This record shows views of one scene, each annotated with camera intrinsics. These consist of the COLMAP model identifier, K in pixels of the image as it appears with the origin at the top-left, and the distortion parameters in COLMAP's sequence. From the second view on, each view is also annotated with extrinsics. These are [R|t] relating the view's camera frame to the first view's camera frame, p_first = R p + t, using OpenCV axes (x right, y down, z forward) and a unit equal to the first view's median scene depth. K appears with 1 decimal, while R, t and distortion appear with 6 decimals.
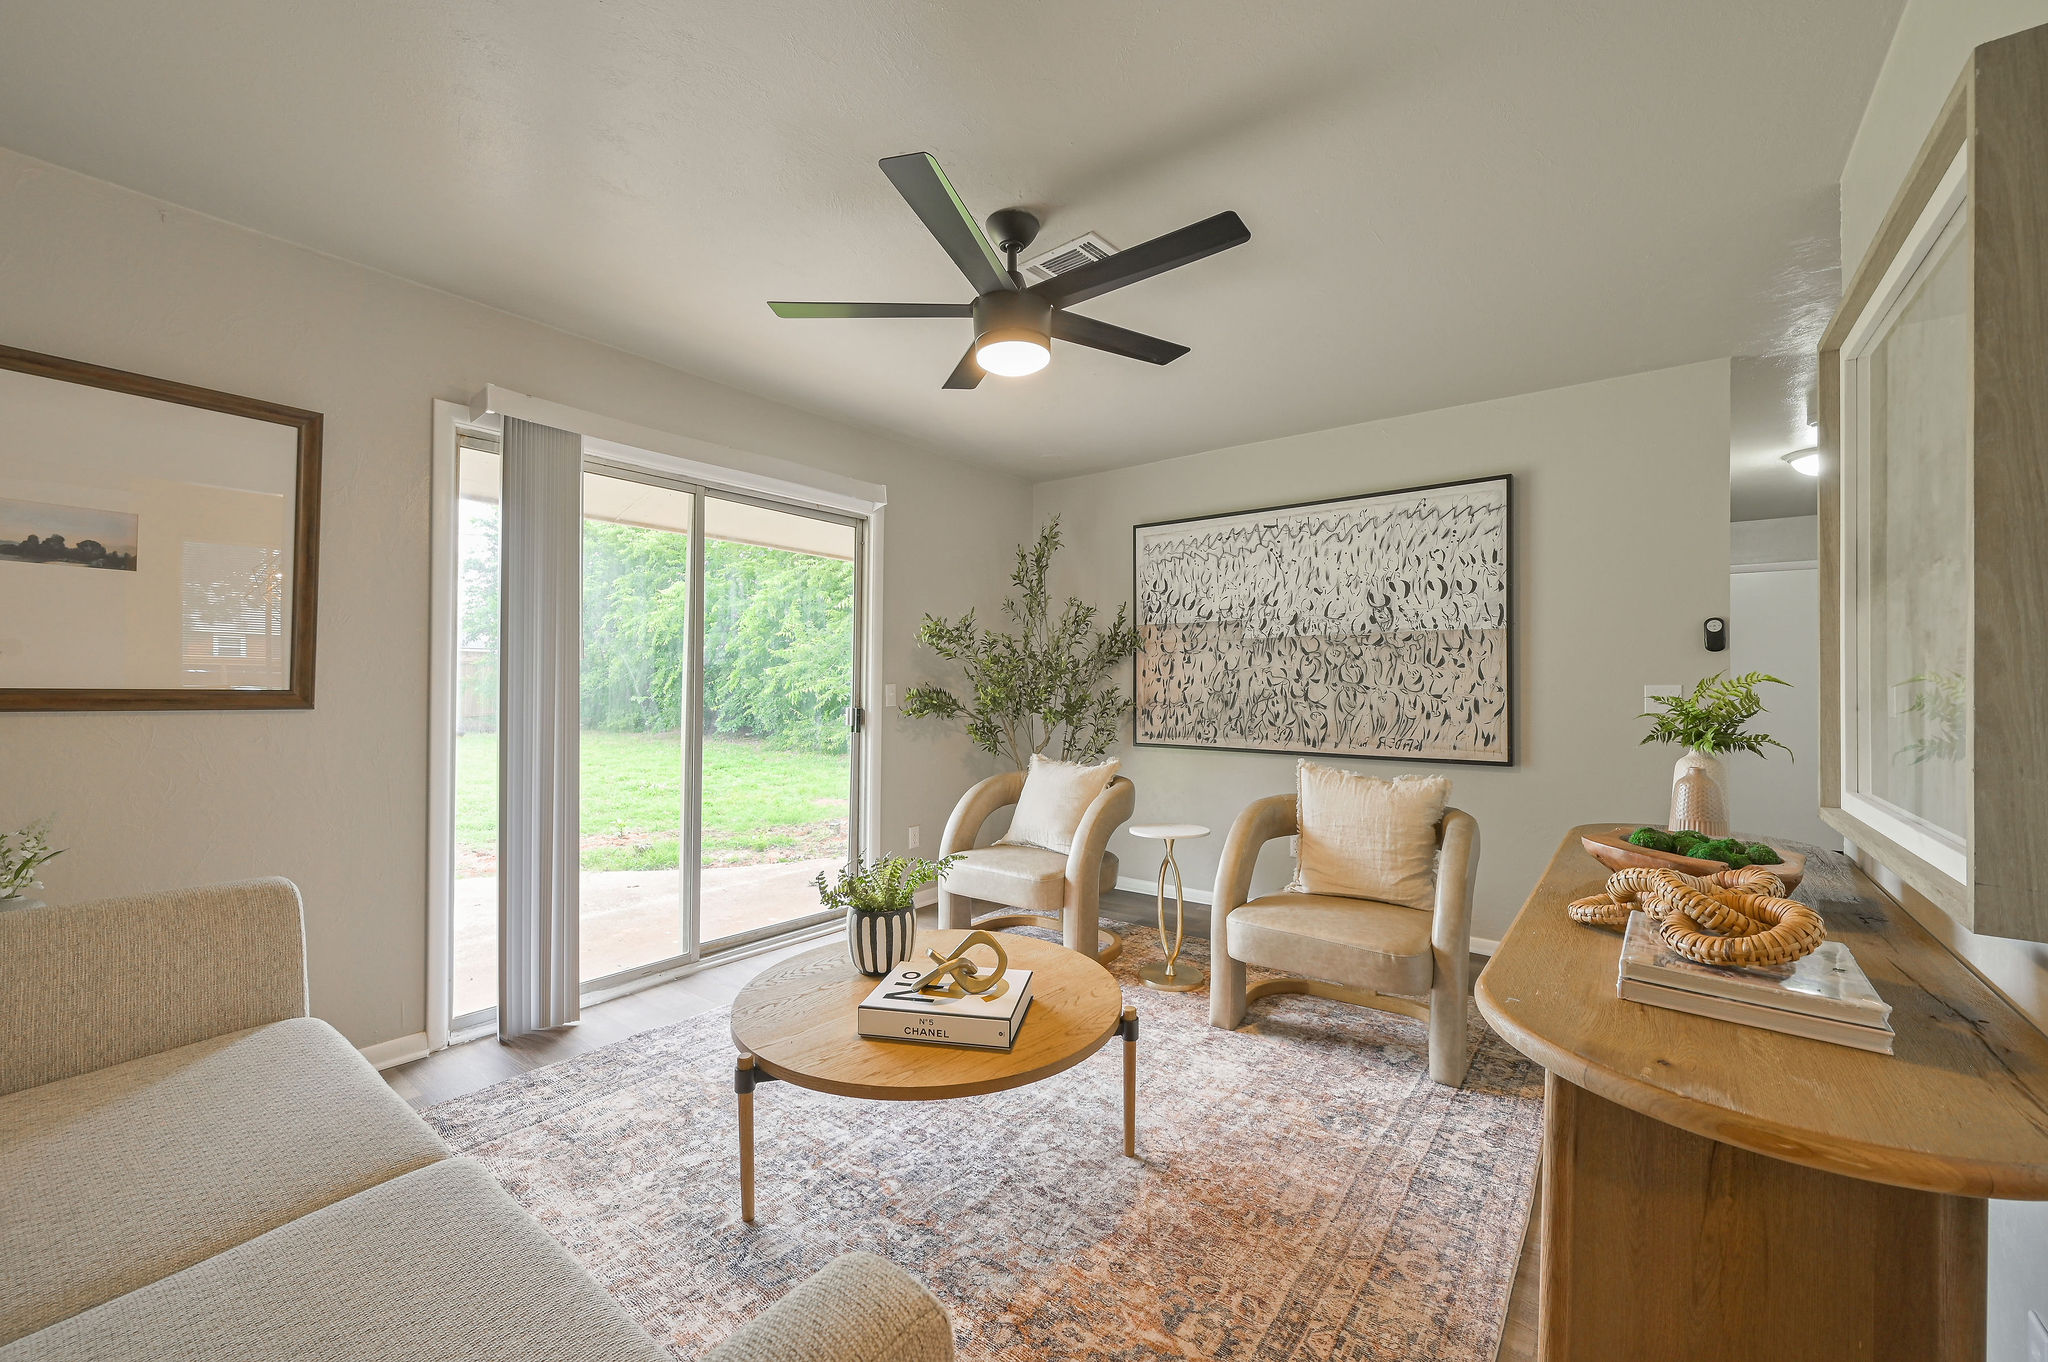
lens RADIAL K [[805.9, 0, 1033.1], [0, 805.9, 679.9], [0, 0, 1]] dist [-0.002120, -0.000167]
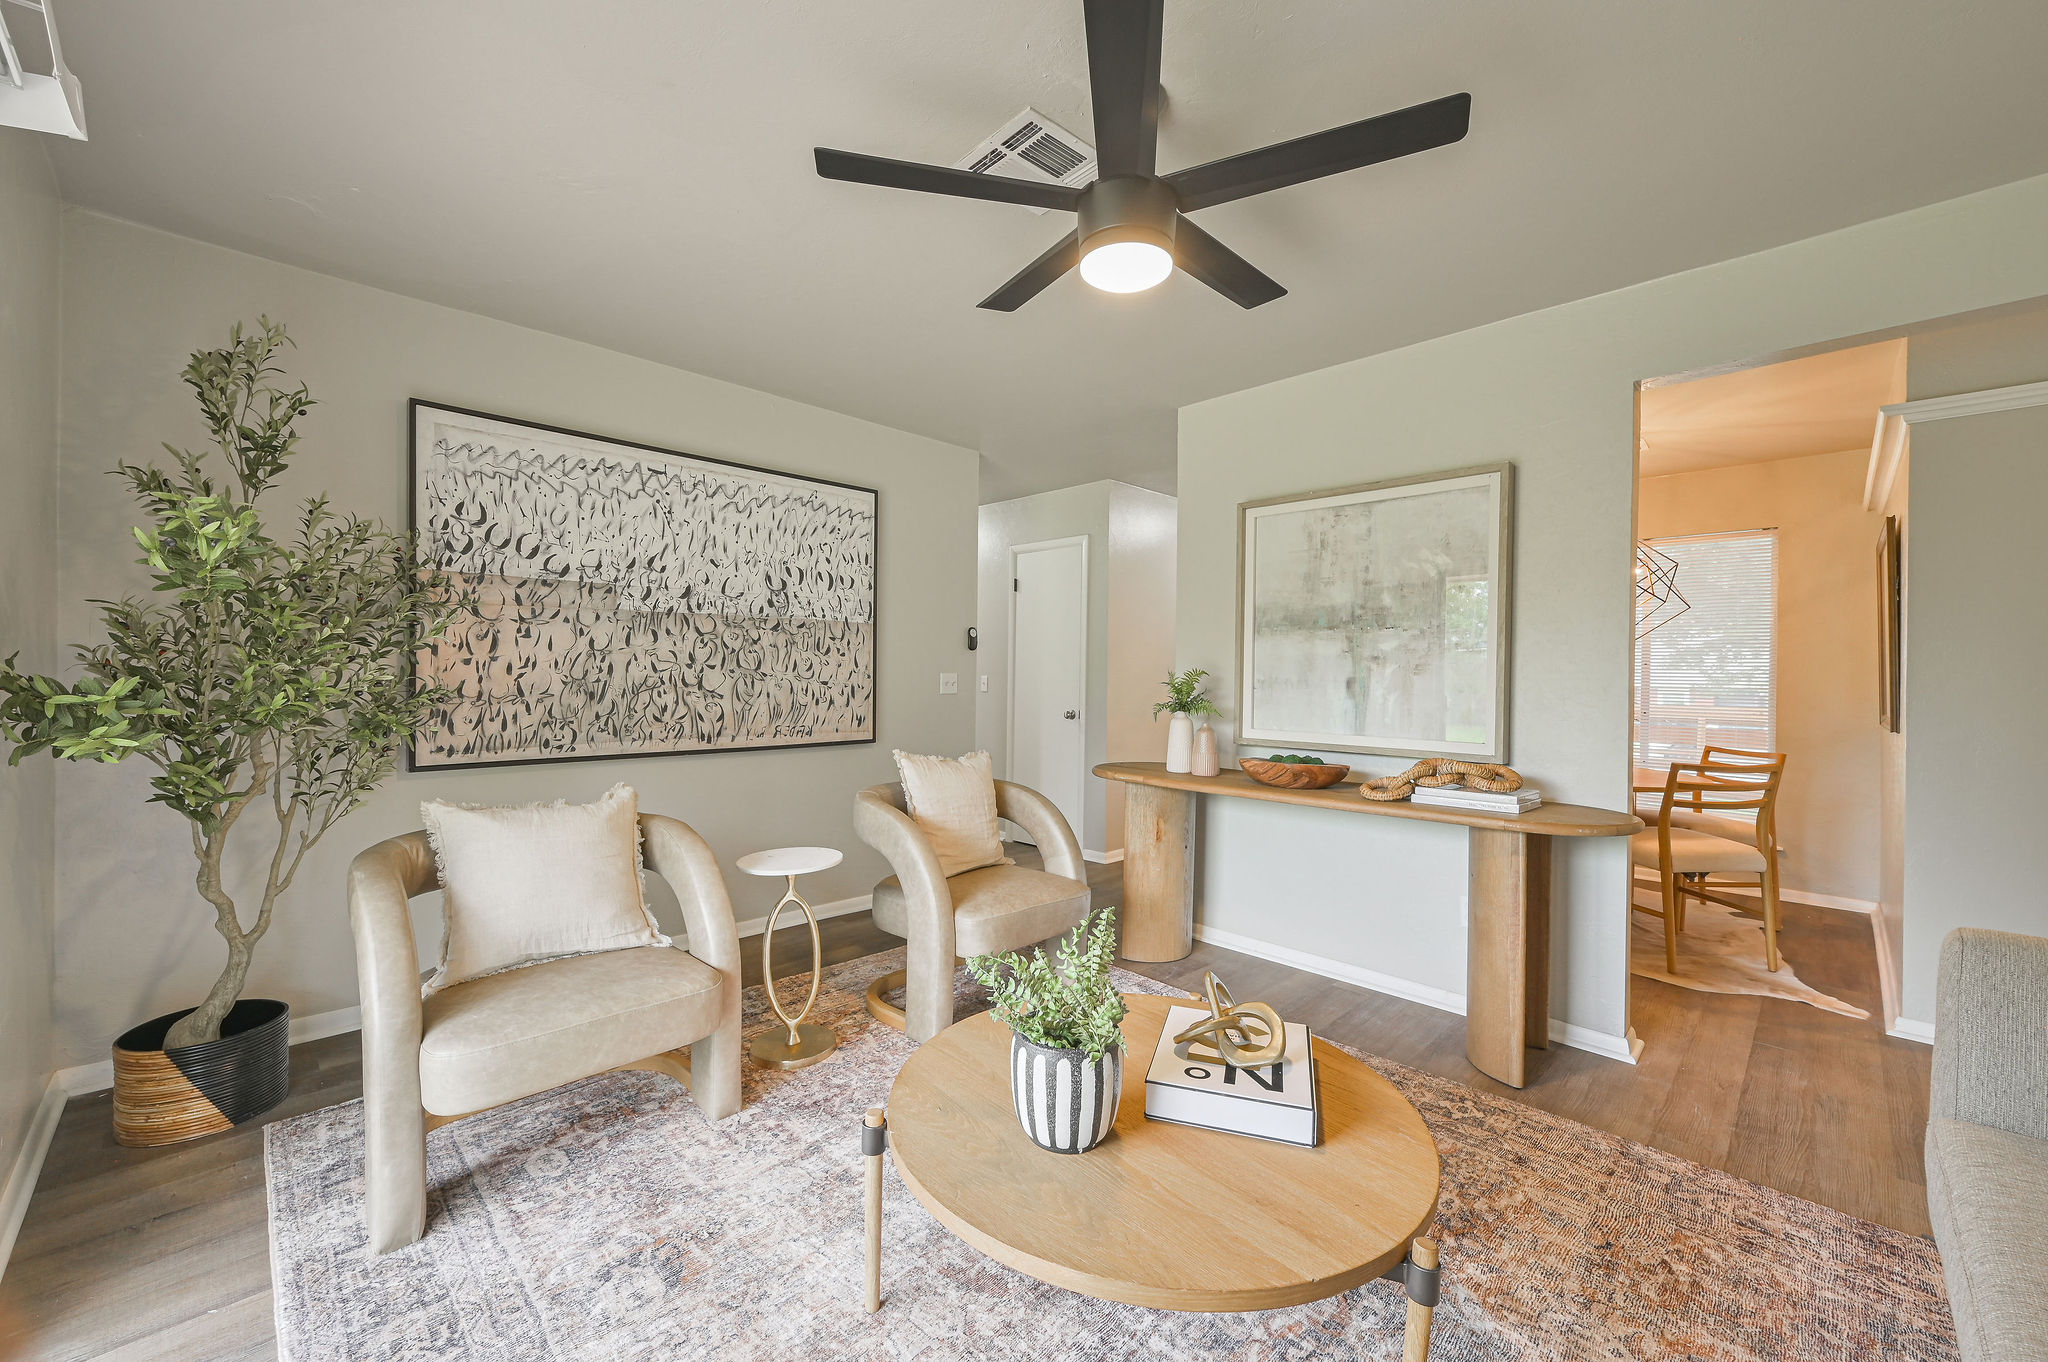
lens RADIAL K [[805.9, 0, 1027.8], [0, 805.9, 681.0], [0, 0, 1]] dist [-0.002120, -0.000167]
pose [[0.135342, -0.009030, 0.990758, -0.454984], [-0.015517, 0.999817, 0.011233, 0.001749], [-0.990677, -0.016894, 0.135177, 0.537875]]
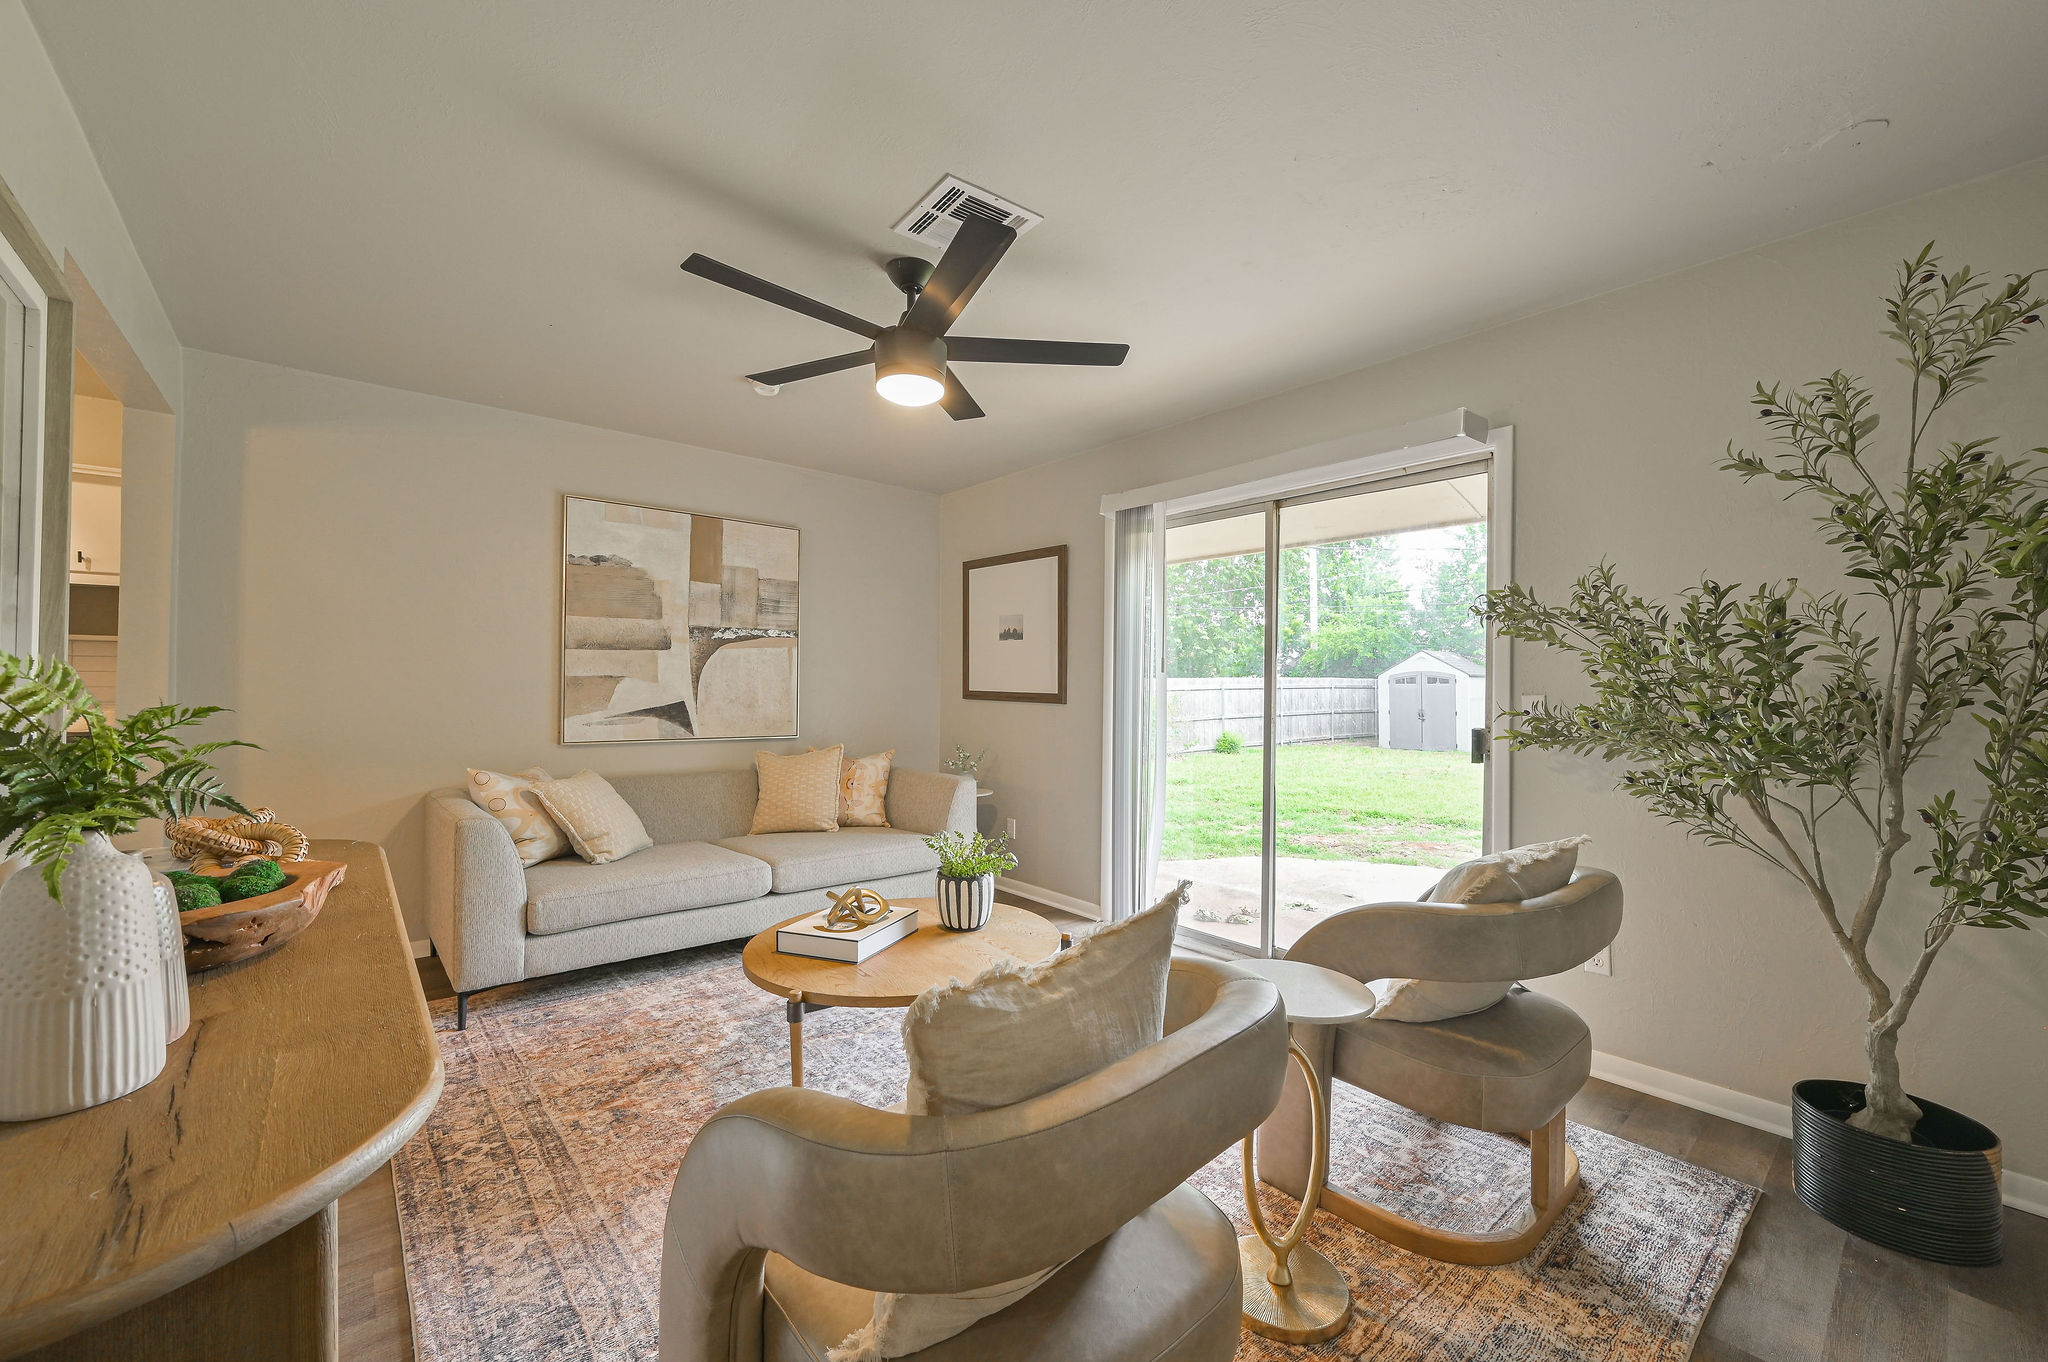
lens RADIAL K [[805.9, 0, 1029.5], [0, 805.9, 683.1], [0, 0, 1]] dist [-0.002120, -0.000167]
pose [[-0.203628, -0.010699, -0.978990, 1.202034], [-0.005914, 0.999935, -0.009698, 0.008450], [0.979031, 0.003815, -0.203678, 1.653726]]
